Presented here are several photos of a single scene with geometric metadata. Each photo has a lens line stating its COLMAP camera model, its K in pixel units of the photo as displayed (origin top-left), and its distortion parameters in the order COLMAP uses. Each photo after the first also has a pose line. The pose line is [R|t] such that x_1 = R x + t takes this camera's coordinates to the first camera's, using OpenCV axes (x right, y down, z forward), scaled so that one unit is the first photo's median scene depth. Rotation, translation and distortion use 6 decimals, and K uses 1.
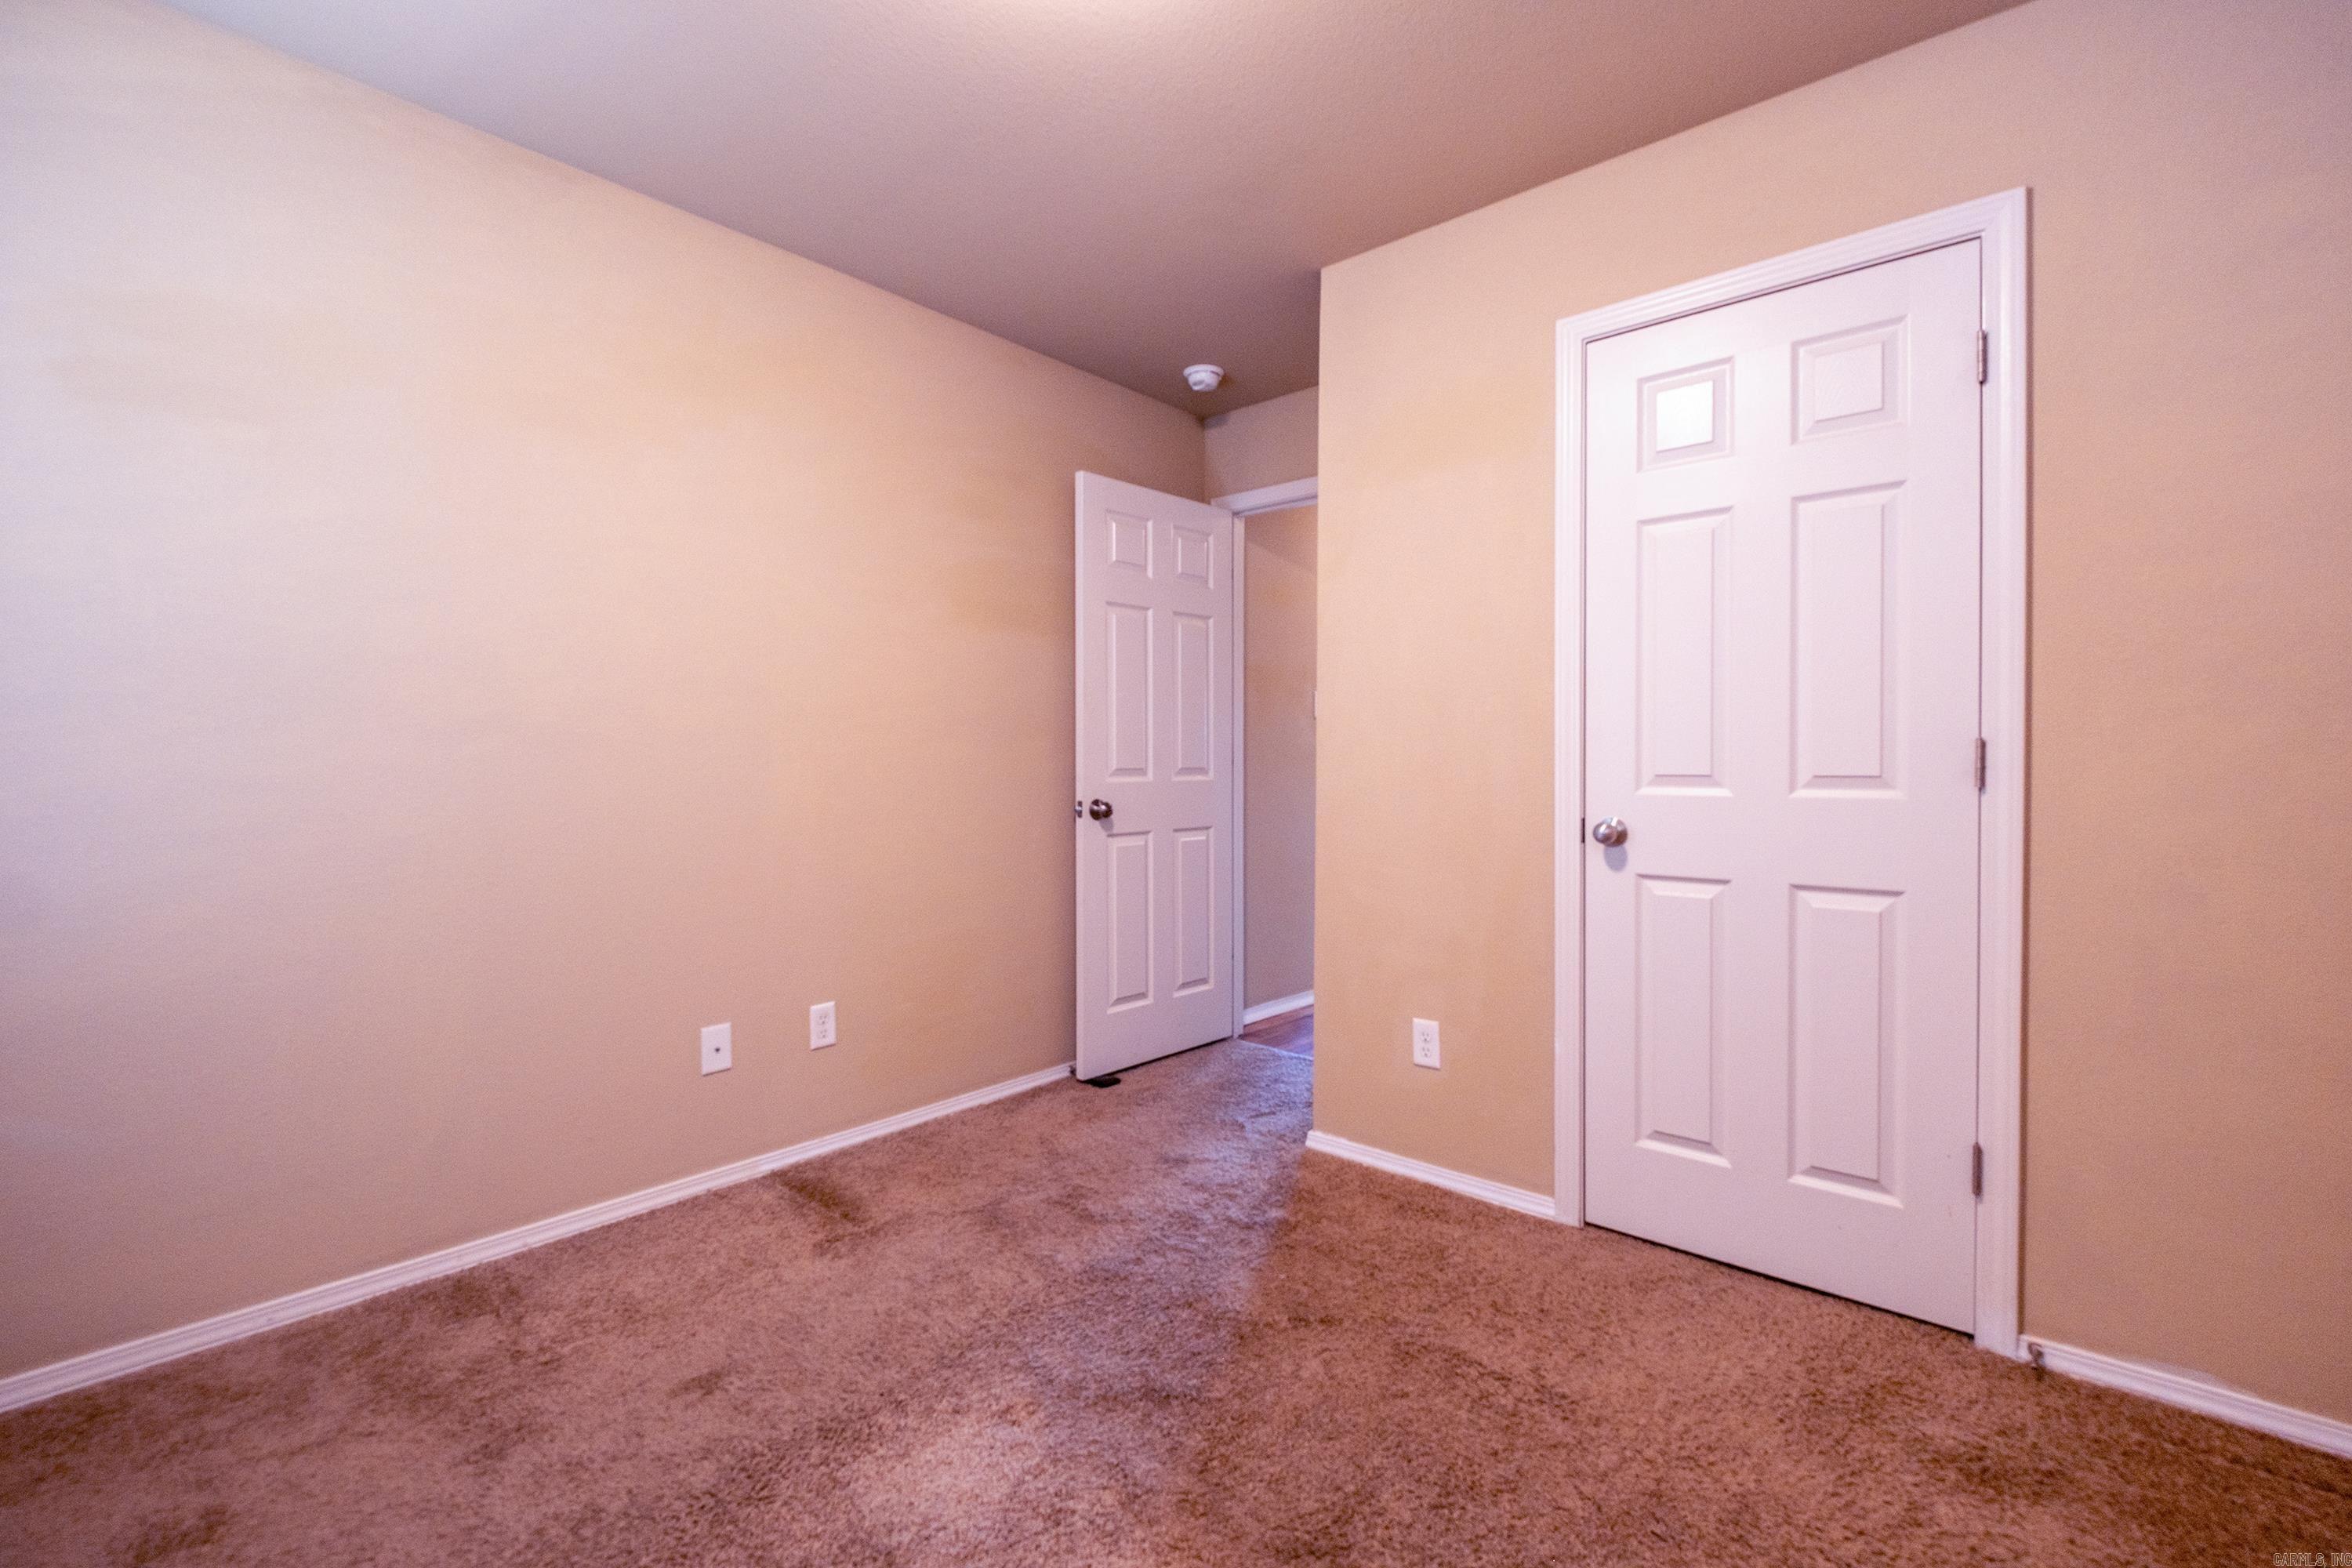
lens RADIAL K [[1008.2, 0, 1175.8], [0, 1008.2, 775.2], [0, 0, 1]] dist [0.007399, -0.008482]
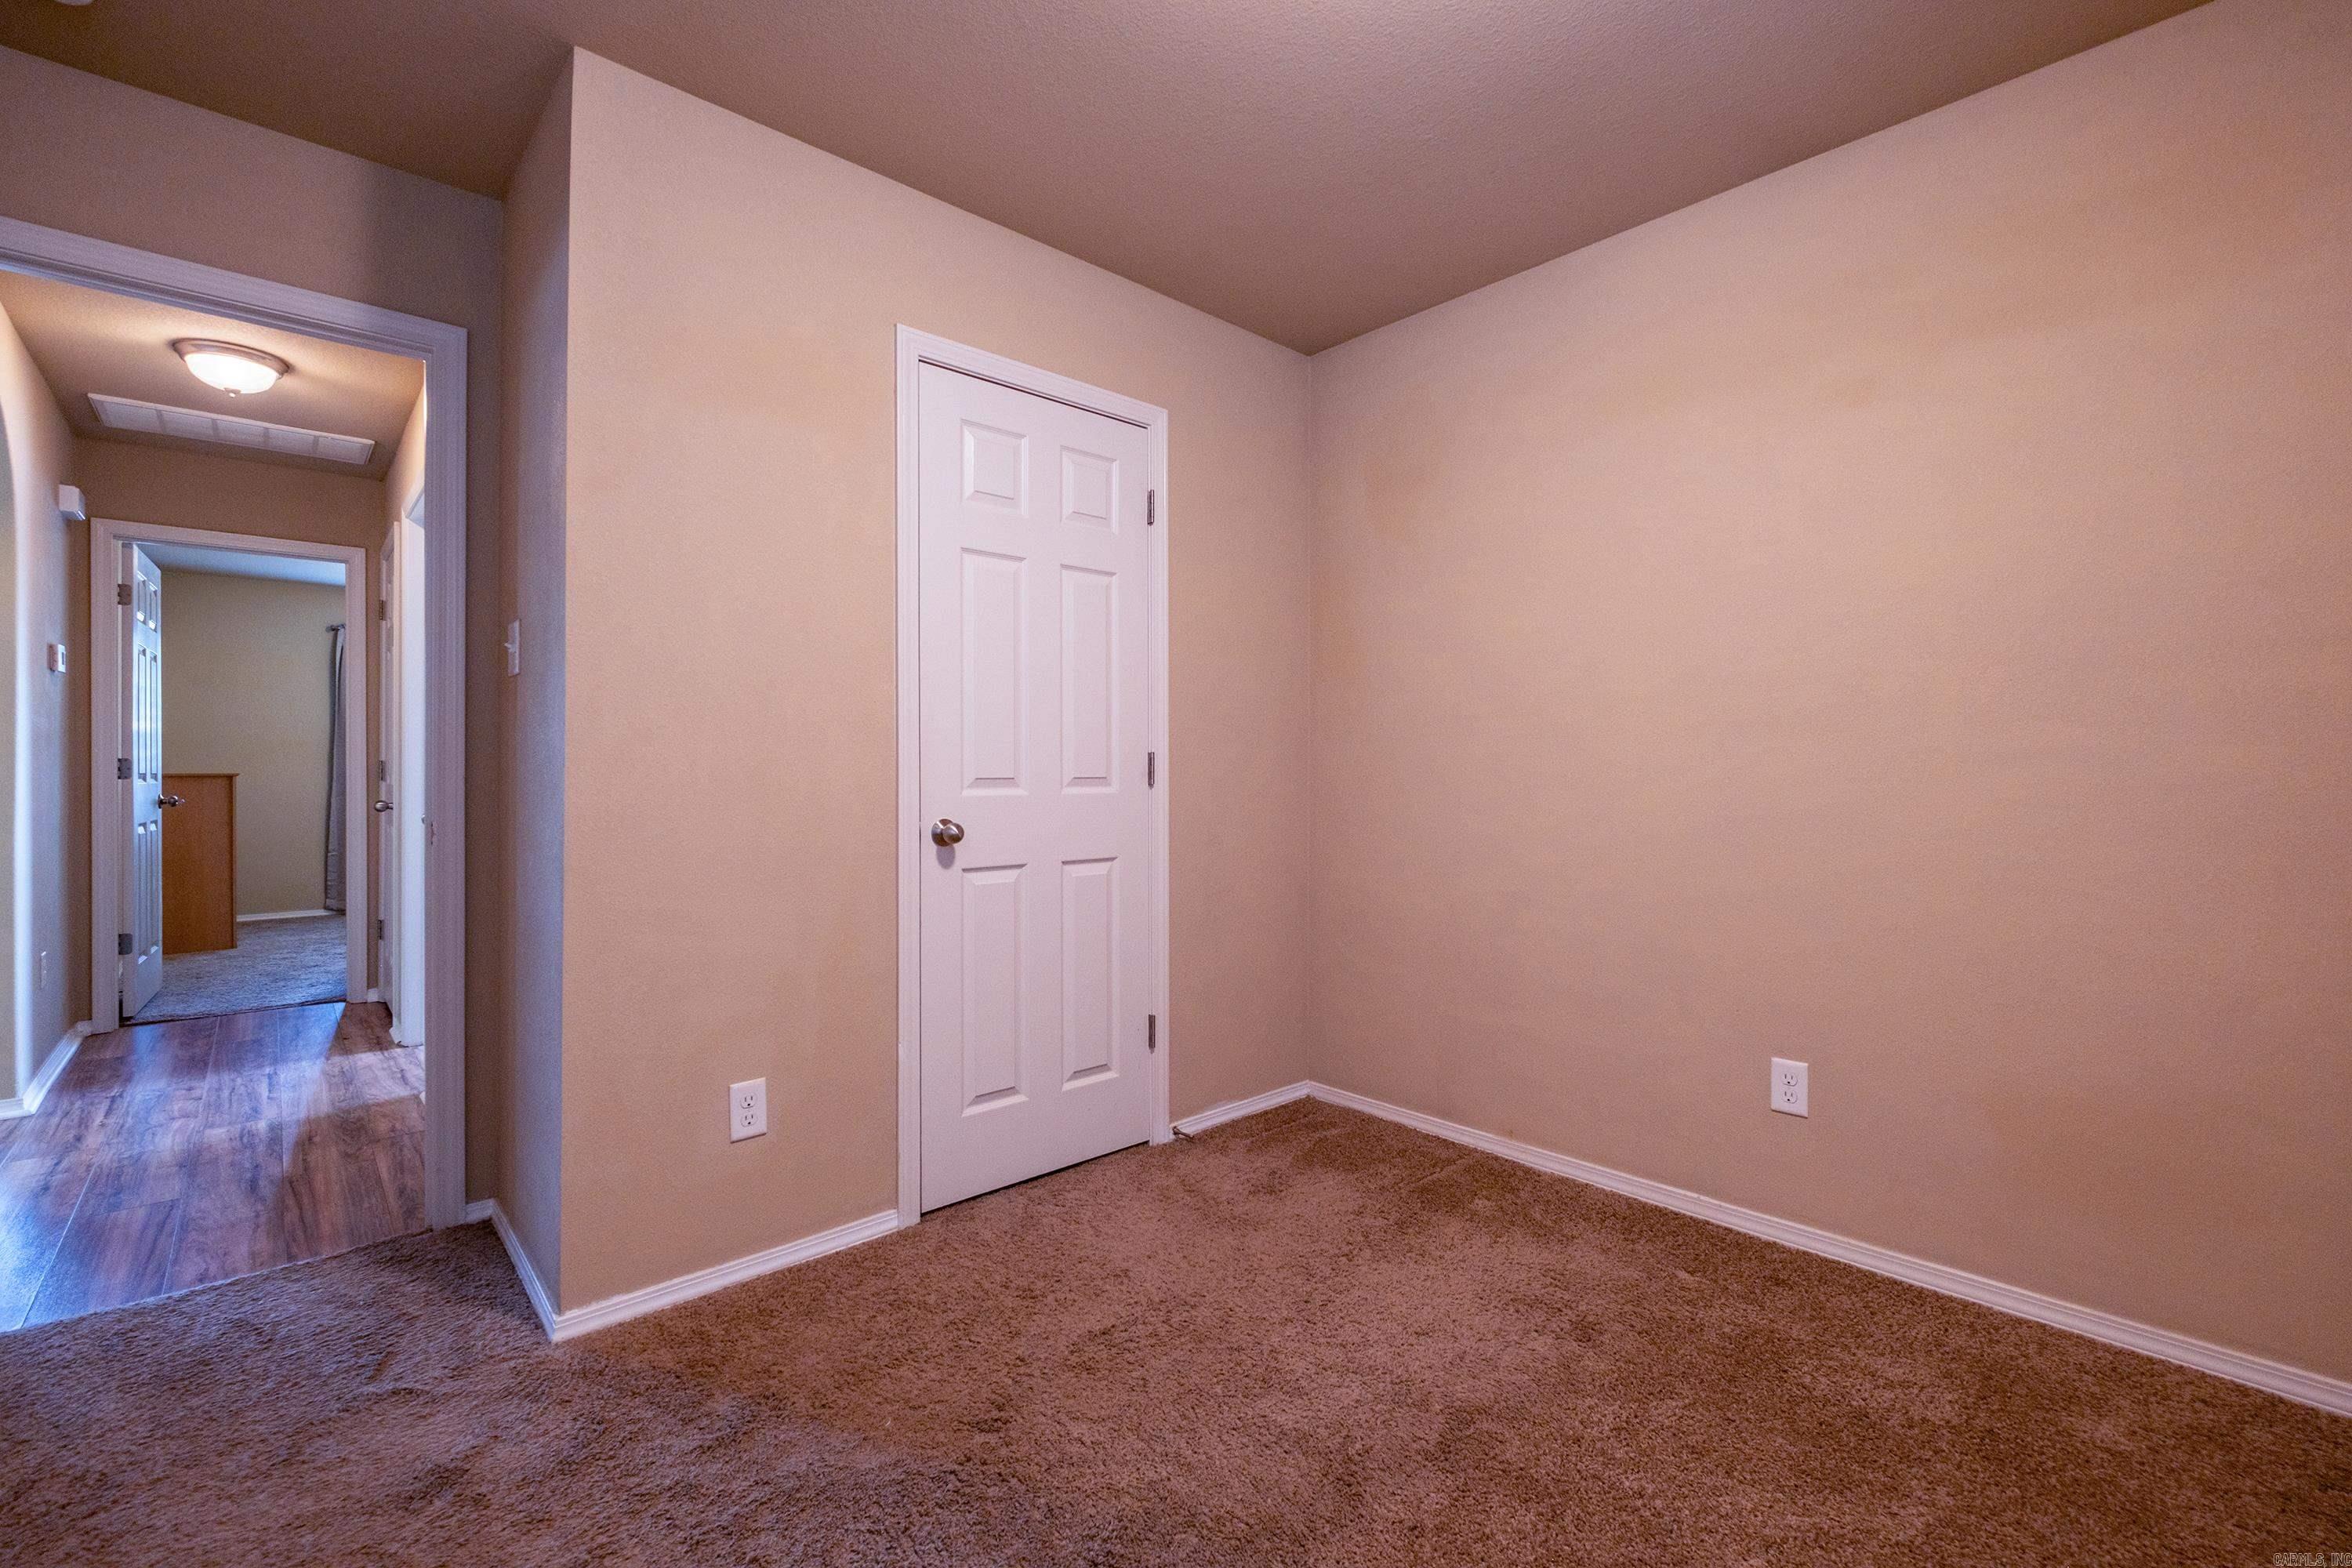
lens RADIAL K [[1008.2, 0, 1175.8], [0, 1008.2, 775.2], [0, 0, 1]] dist [0.007399, -0.008482]
pose [[0.118598, -0.007861, 0.992911, -0.616019], [0.010845, 0.999919, 0.006621, -0.009181], [-0.992883, 0.009983, 0.118674, 0.652164]]
